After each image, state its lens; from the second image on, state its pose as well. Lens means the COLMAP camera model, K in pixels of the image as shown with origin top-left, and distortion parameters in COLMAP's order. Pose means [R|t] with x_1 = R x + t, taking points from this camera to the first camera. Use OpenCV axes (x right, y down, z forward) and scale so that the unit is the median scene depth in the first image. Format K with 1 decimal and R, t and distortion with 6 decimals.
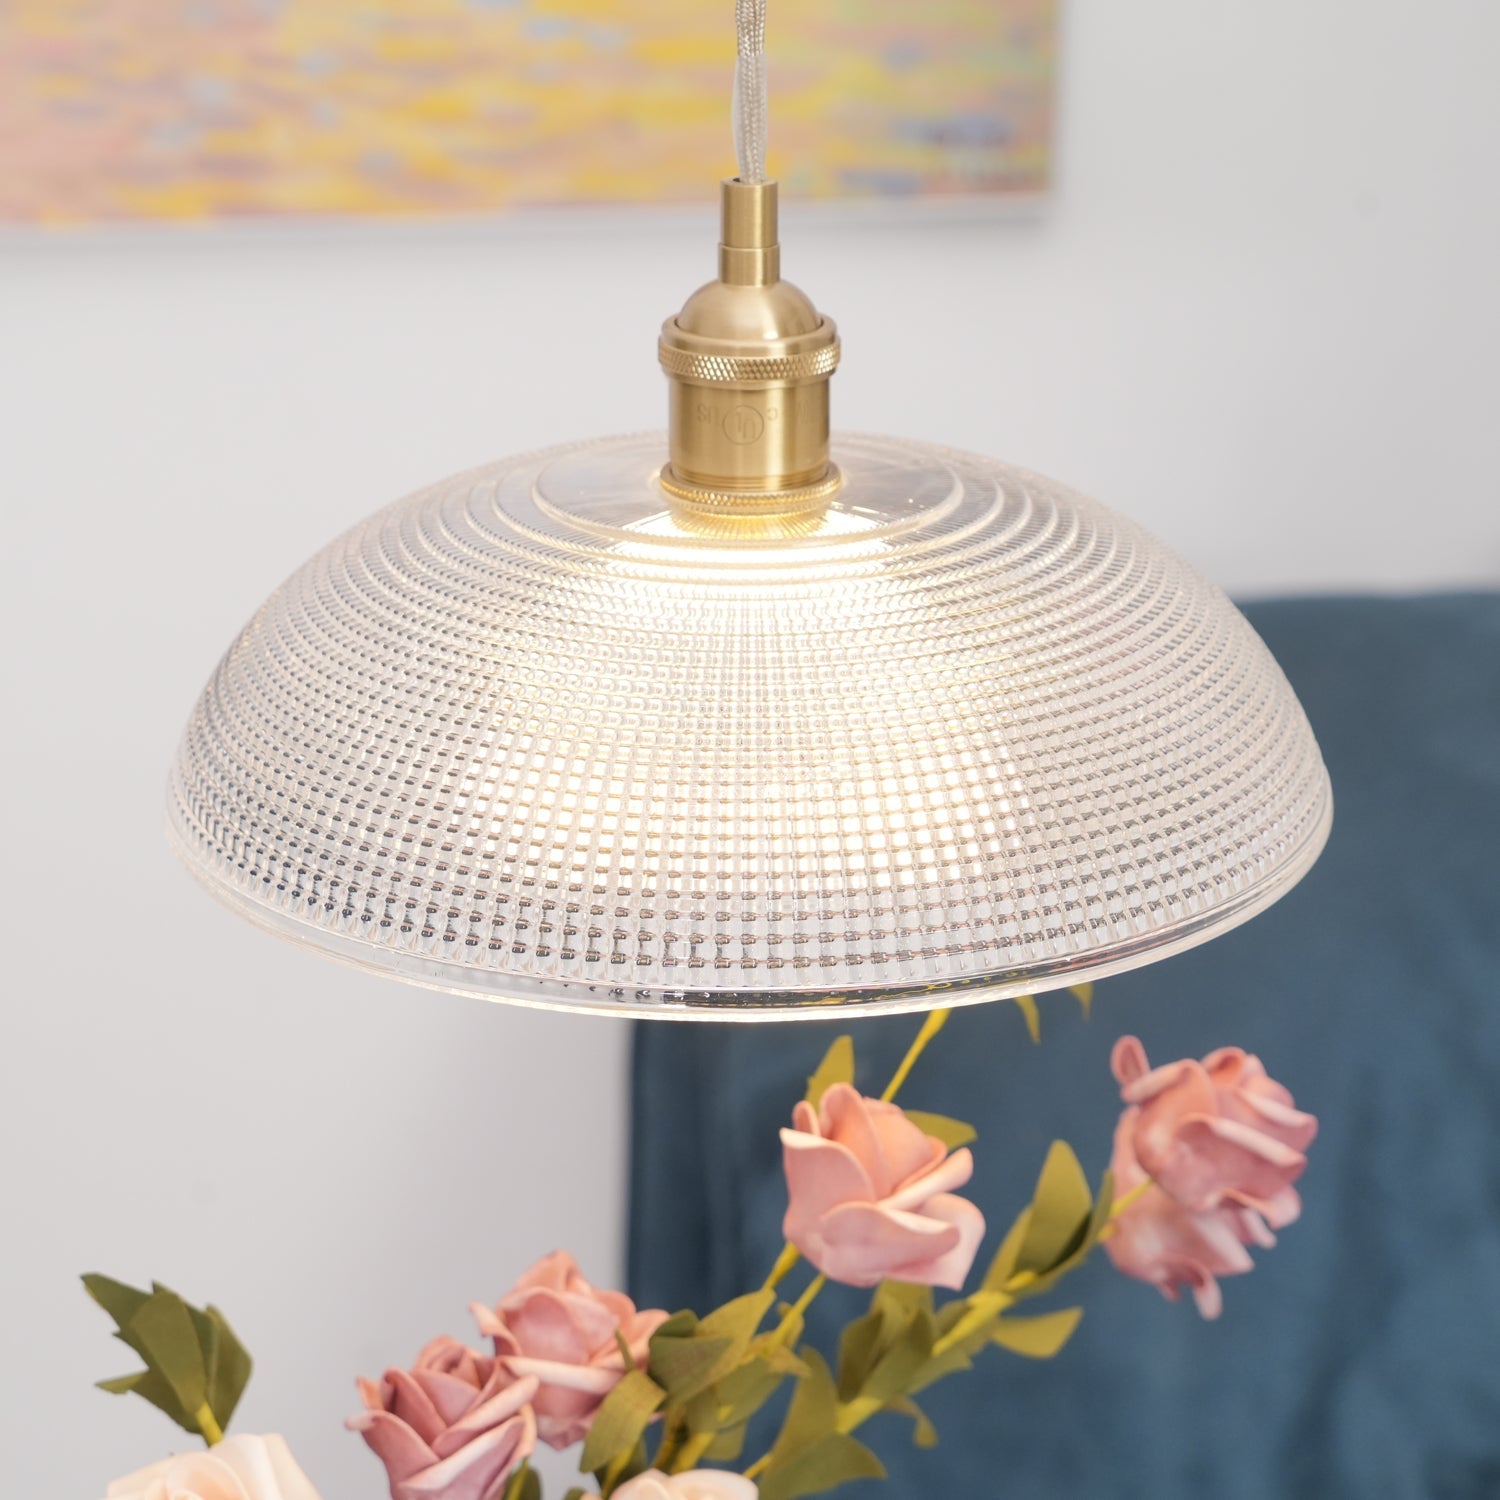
lens RADIAL K [[4351.0, 0, 643.5], [0, 4351.0, 751.1], [0, 0, 1]] dist [0.254626, -1.159280]
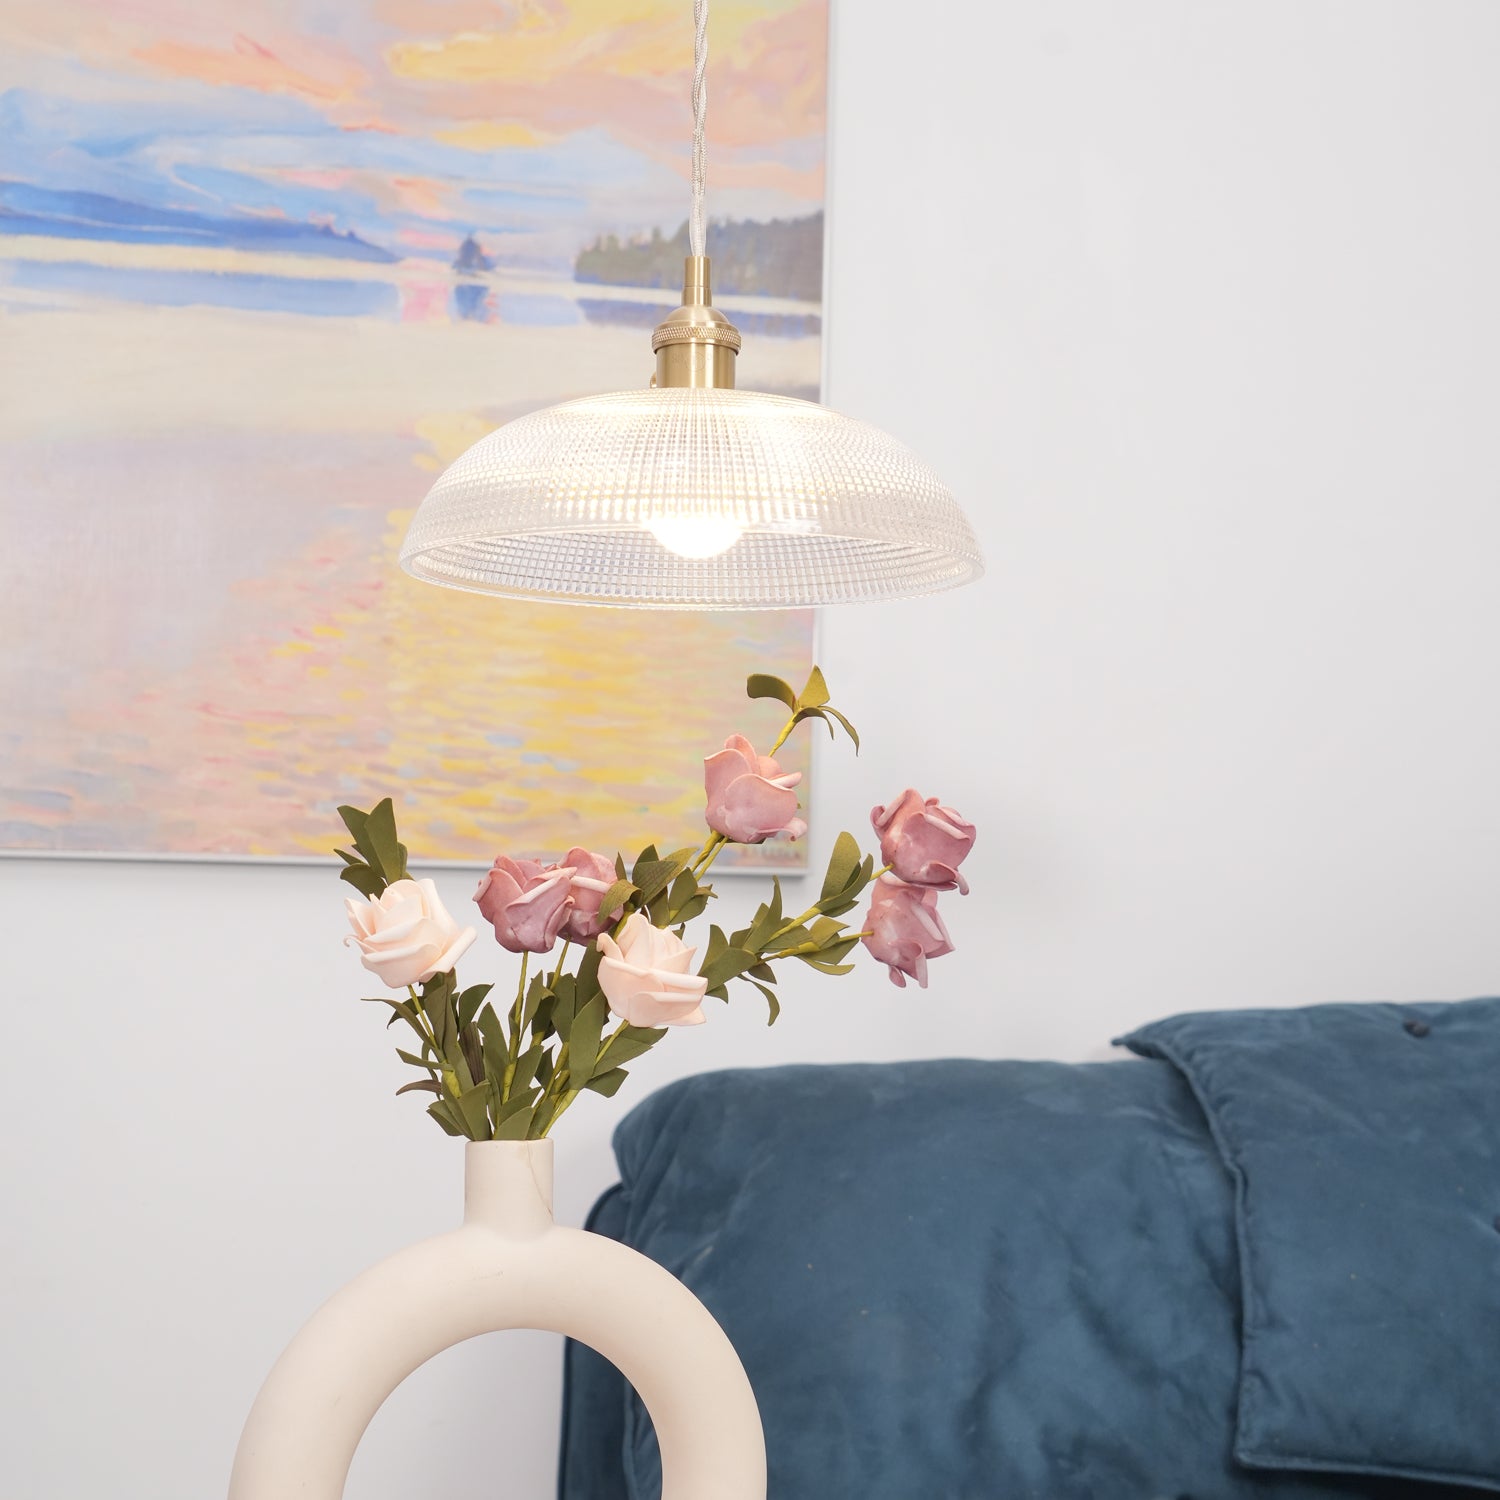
lens RADIAL K [[2737.3, 0, 755.9], [0, 2737.3, 916.5], [0, 0, 1]] dist [-0.054476, -0.049327]
pose [[0.996478, 0.020198, 0.081392, -0.025327], [0.009086, 0.938844, -0.344223, 0.342375], [-0.083367, 0.343750, 0.935353, -0.064395]]
